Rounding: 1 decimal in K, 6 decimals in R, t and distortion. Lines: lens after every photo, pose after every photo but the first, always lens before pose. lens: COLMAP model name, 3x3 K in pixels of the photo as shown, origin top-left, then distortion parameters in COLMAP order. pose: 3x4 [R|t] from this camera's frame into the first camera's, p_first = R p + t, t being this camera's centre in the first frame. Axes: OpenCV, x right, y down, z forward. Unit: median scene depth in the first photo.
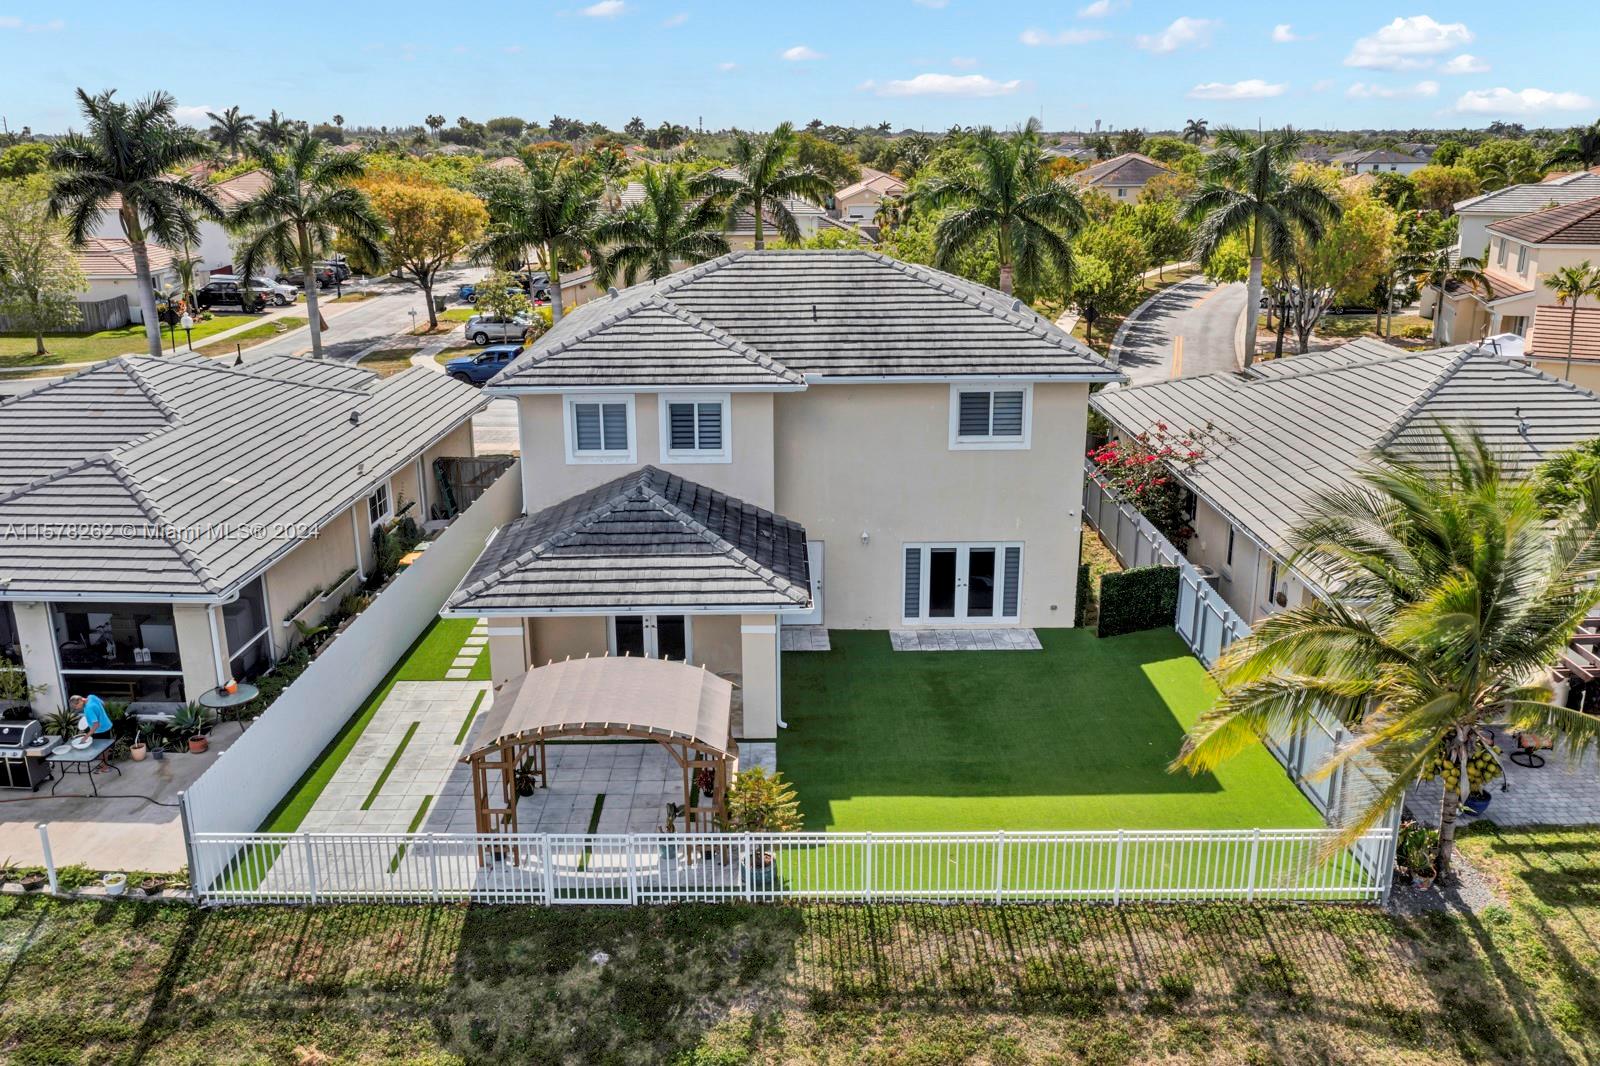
lens RADIAL K [[1333.3, 0, 800.0], [0, 1333.3, 533.0], [0, 0, 1]] dist [-0.009594, -0.004179]
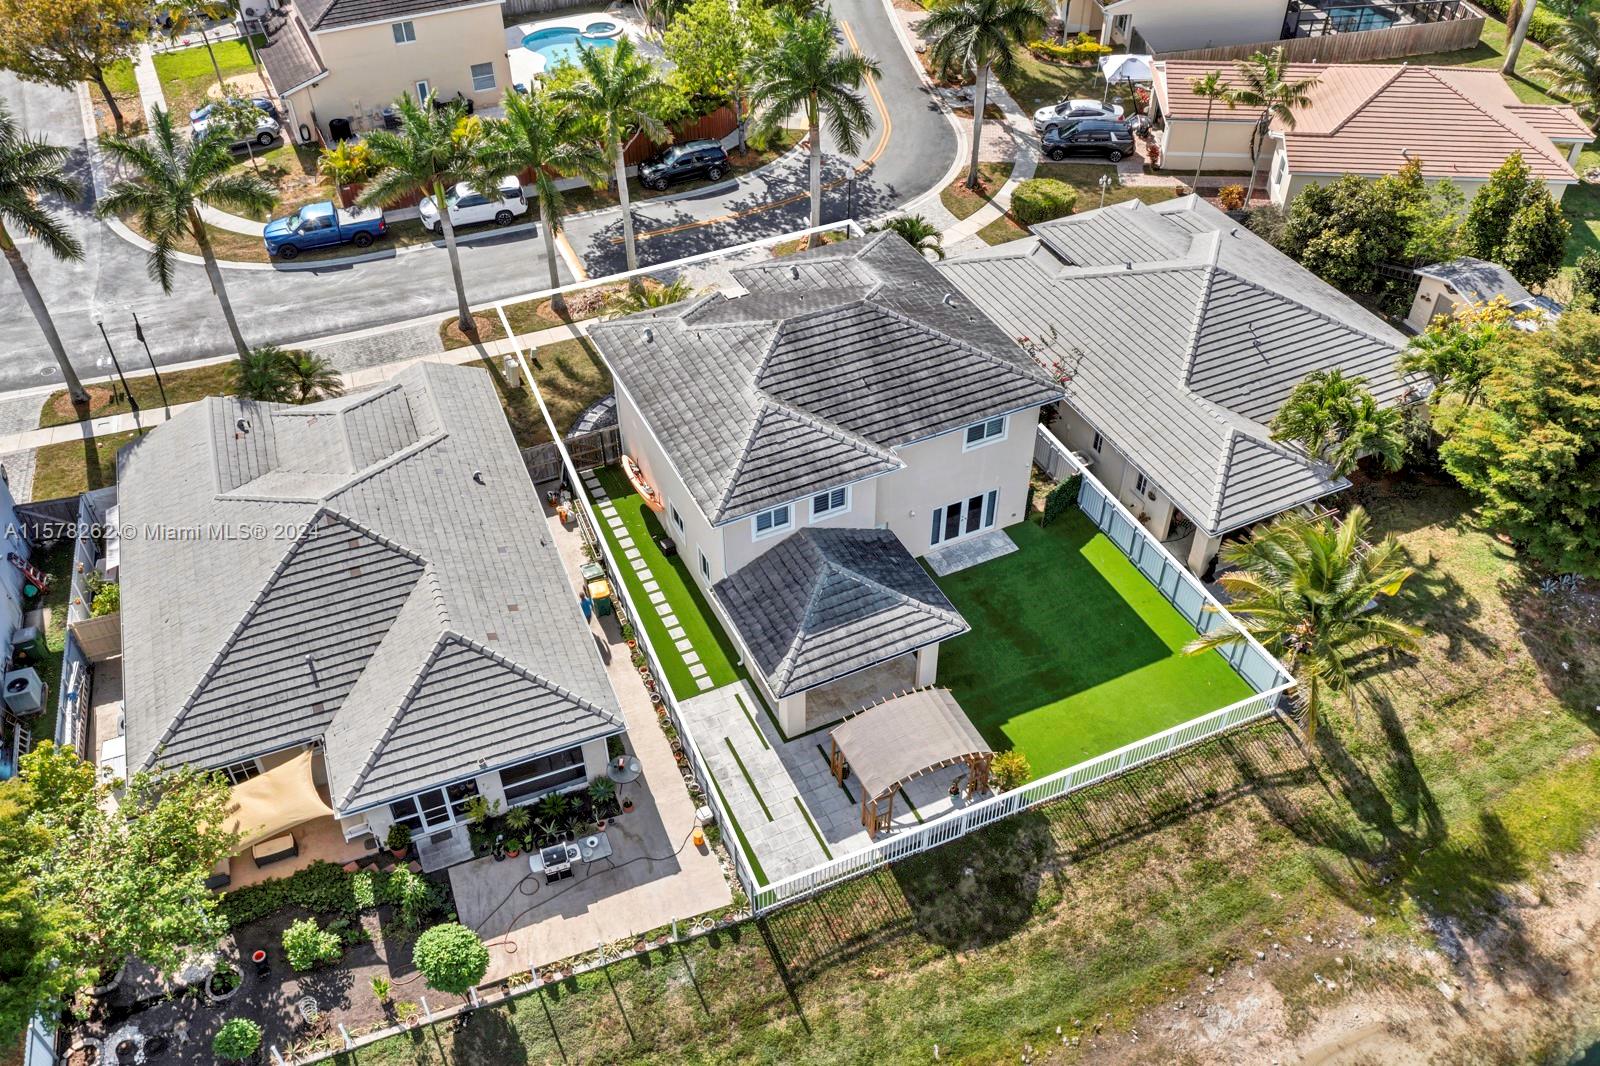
lens RADIAL K [[1333.3, 0, 800.0], [0, 1333.3, 533.0], [0, 0, 1]] dist [-0.009594, -0.004179]
pose [[0.909679, -0.282629, 0.304310, -0.813112], [0.123011, 0.883207, 0.452564, -1.029043], [-0.396677, -0.374255, 0.838201, -0.379789]]
